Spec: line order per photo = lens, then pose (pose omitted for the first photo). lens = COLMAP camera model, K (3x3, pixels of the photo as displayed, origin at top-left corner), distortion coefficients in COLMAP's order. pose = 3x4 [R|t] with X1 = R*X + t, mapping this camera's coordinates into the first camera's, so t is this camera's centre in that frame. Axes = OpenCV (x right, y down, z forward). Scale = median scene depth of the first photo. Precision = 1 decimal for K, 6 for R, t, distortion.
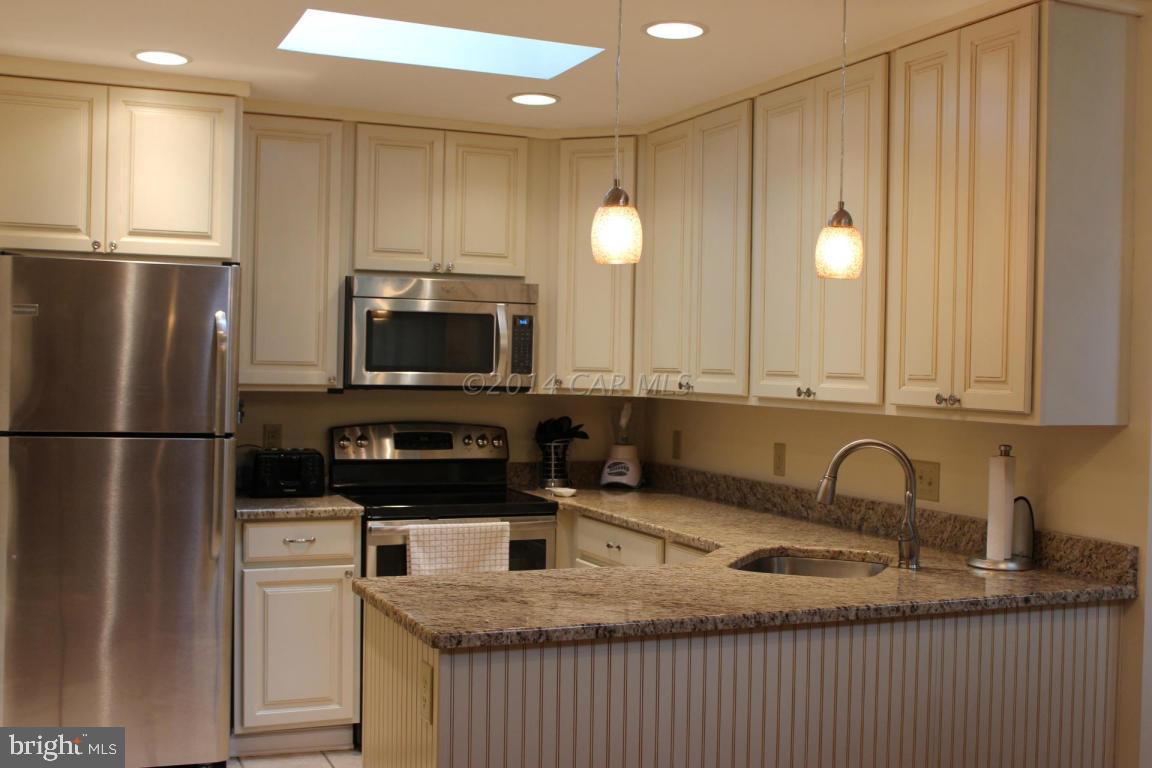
lens RADIAL K [[1302.3, 0, 576.0], [0, 1302.3, 384.0], [0, 0, 1]] dist [-0.090665, 0.021736]
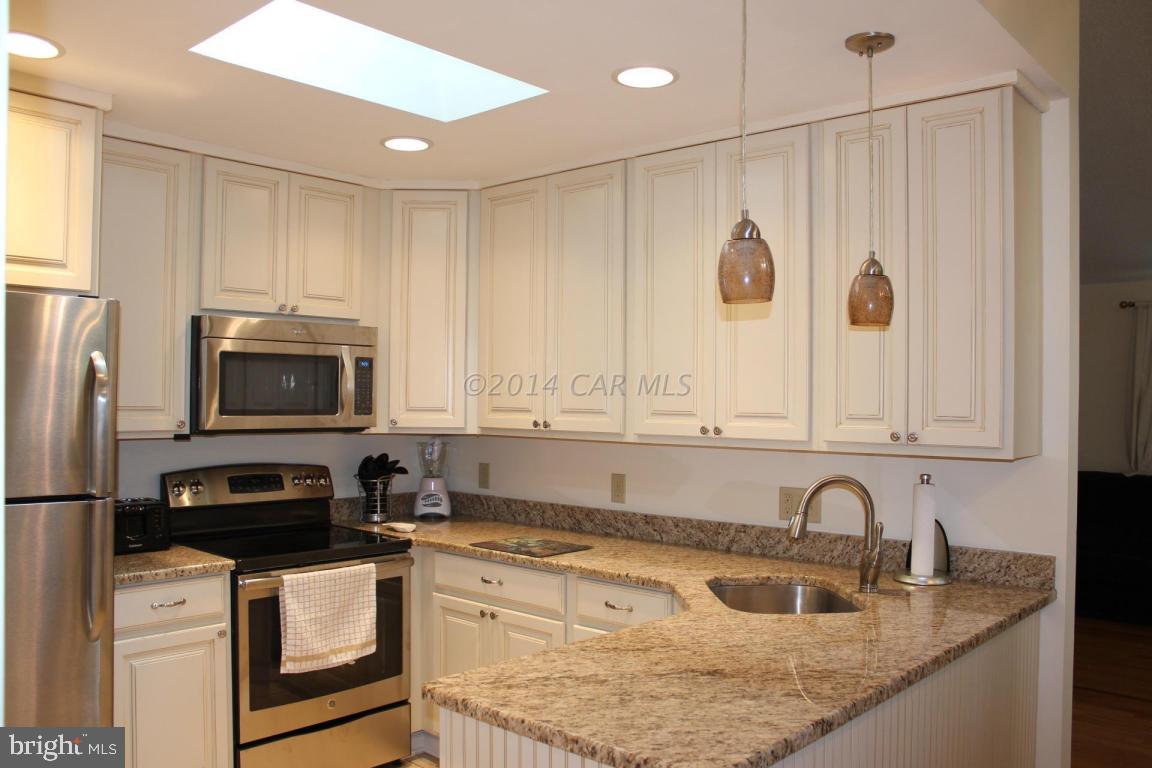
lens RADIAL K [[940.7, 0, 583.0], [0, 940.7, 396.0], [0, 0, 1]] dist [-0.172027, 0.140647]
pose [[0.905536, -0.010211, 0.424147, -0.210535], [0.015281, 0.999847, -0.008555, -0.014518], [-0.423995, 0.014228, 0.905553, 0.285230]]
